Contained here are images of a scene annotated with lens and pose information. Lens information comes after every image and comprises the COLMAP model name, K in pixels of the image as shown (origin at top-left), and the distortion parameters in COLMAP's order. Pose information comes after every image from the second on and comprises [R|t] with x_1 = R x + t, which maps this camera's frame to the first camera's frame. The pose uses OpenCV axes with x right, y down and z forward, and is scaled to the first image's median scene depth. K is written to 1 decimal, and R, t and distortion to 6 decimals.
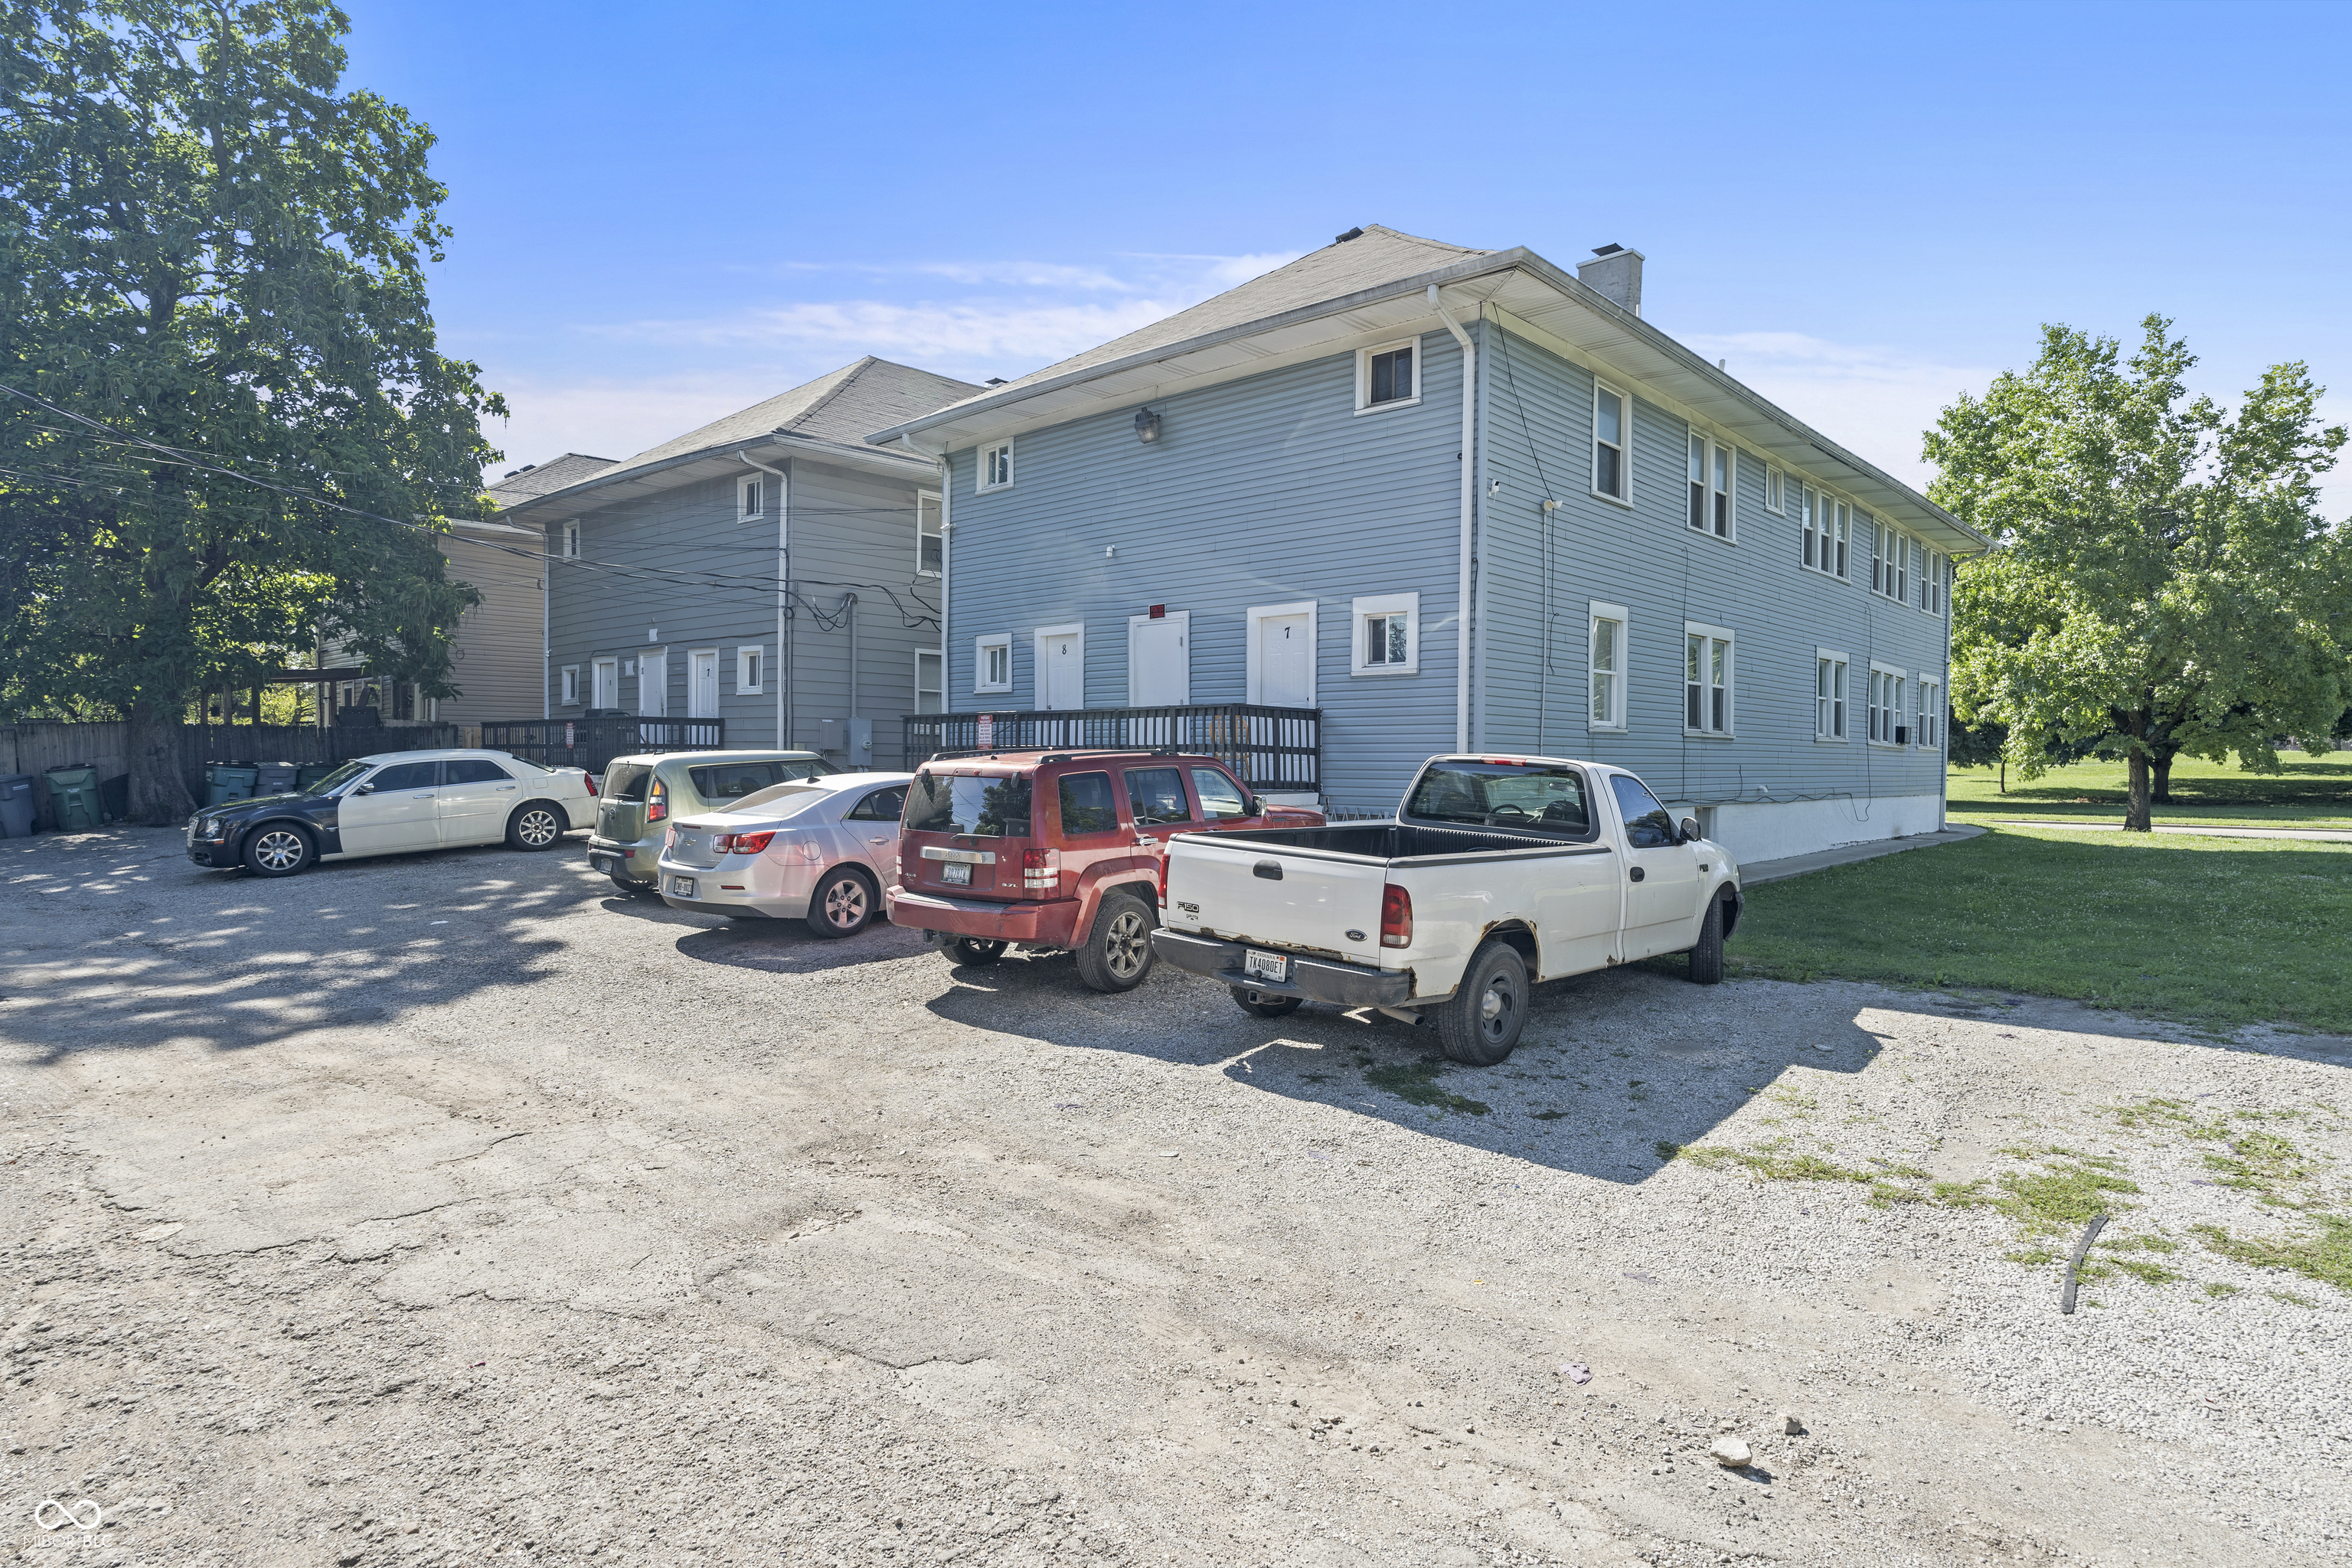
lens RADIAL K [[1296.5, 0, 1176.0], [0, 1296.5, 784.0], [0, 0, 1]] dist [-0.001098, 0.002281]
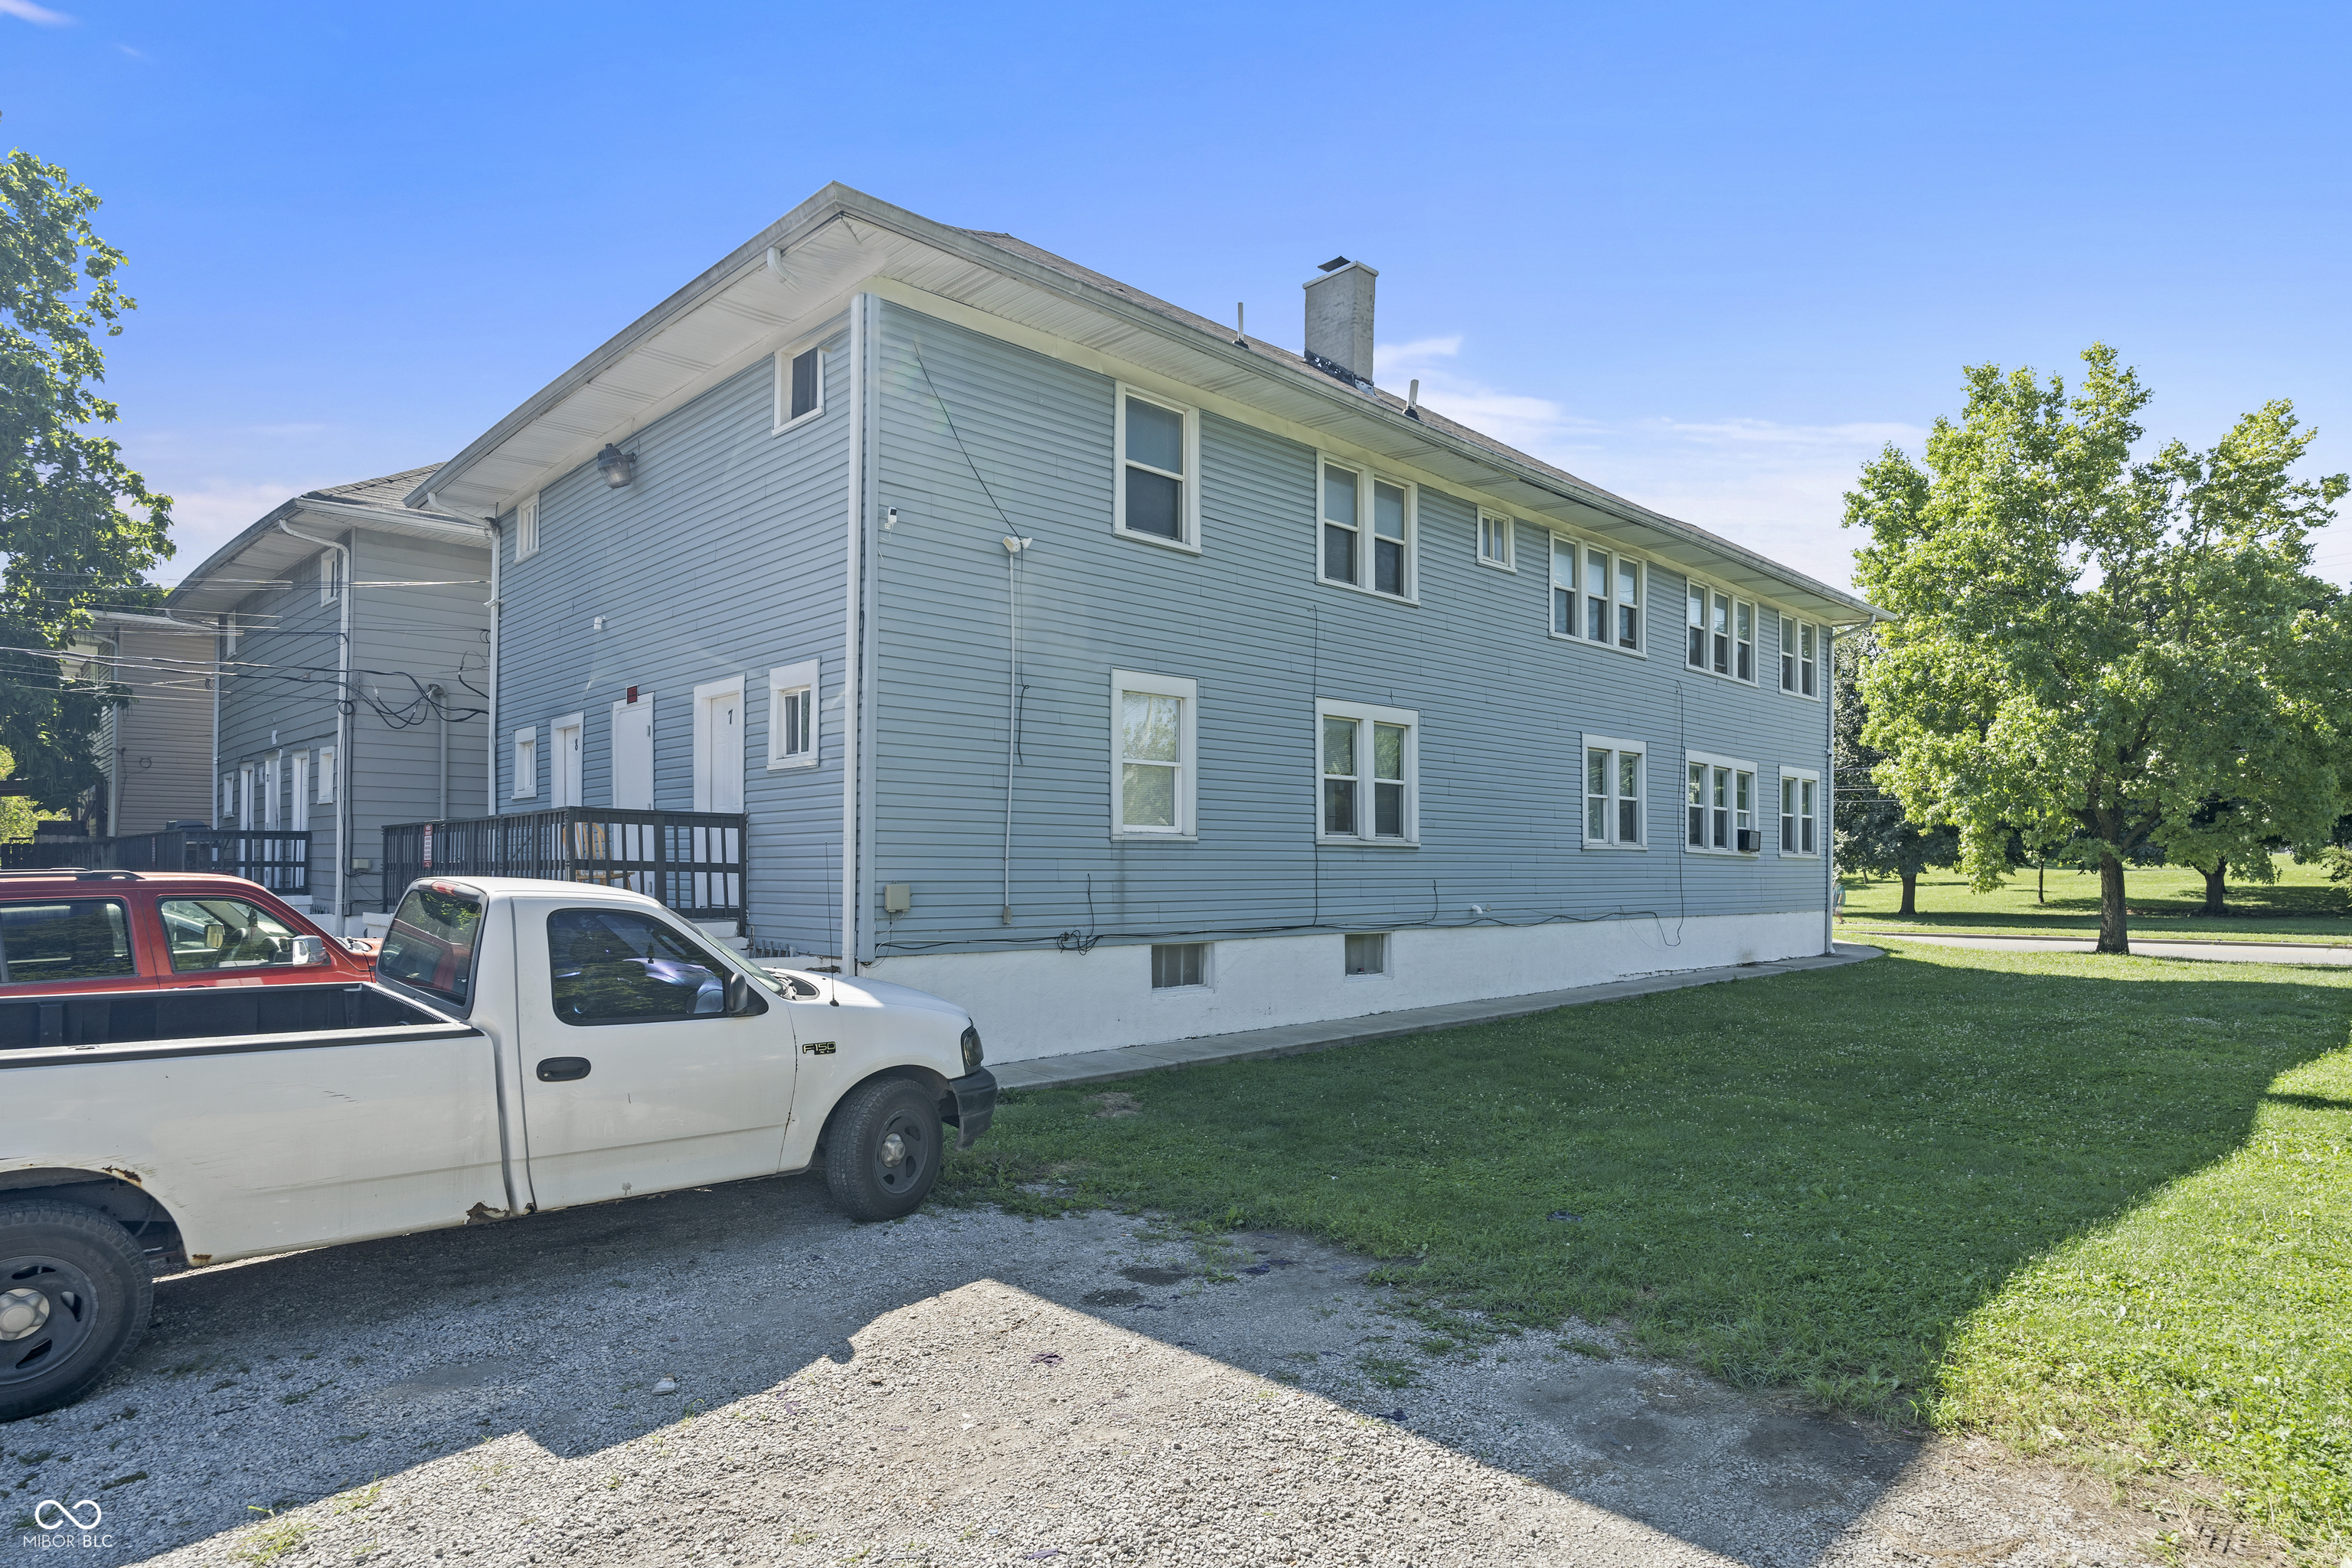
lens RADIAL K [[1327.0, 0, 1169.8], [0, 1327.0, 854.1], [0, 0, 1]] dist [-0.003157, -0.002935]
pose [[0.998167, -0.006256, -0.060190, 0.325714], [0.004400, 0.999512, -0.030920, -0.006226], [0.060354, 0.030599, 0.997708, 0.177060]]
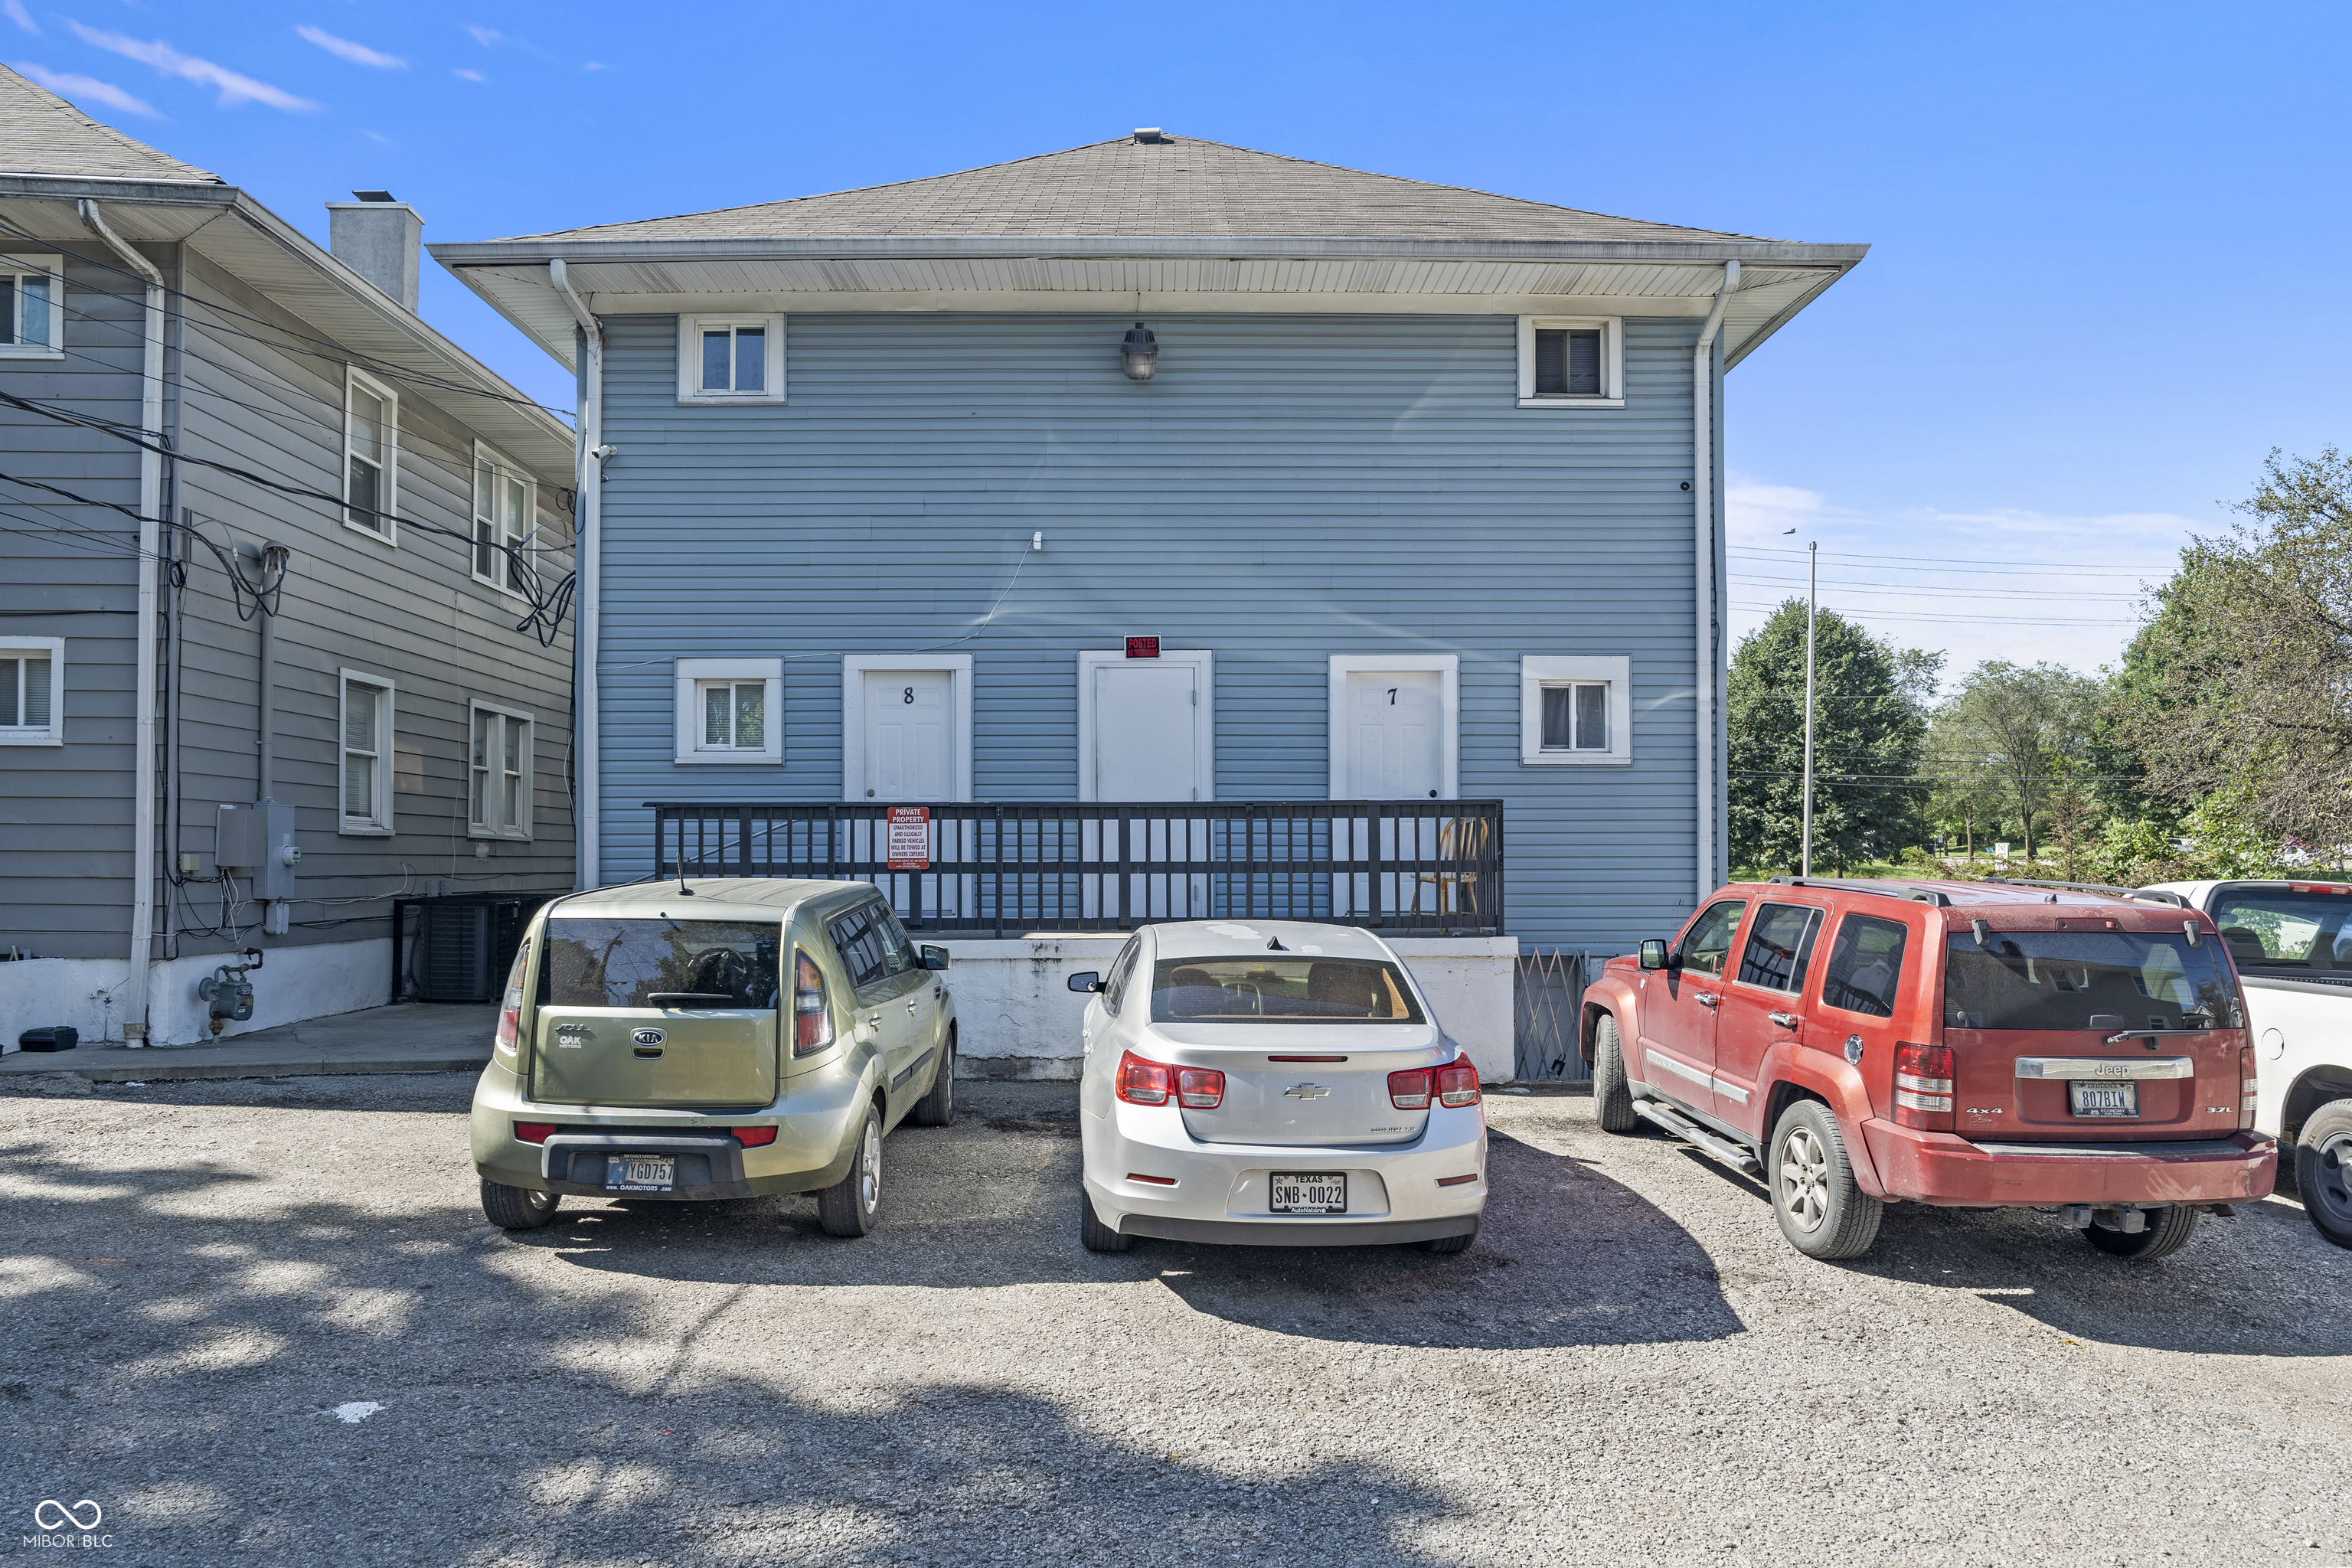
lens RADIAL K [[1574.0, 0, 1176.4], [0, 1574.0, 833.7], [0, 0, 1]] dist [0.010836, 0.001870]
pose [[0.728579, 0.008228, 0.684912, -0.464728], [0.018488, 0.999327, -0.031672, -0.016045], [-0.684712, 0.035738, 0.727937, 0.385413]]
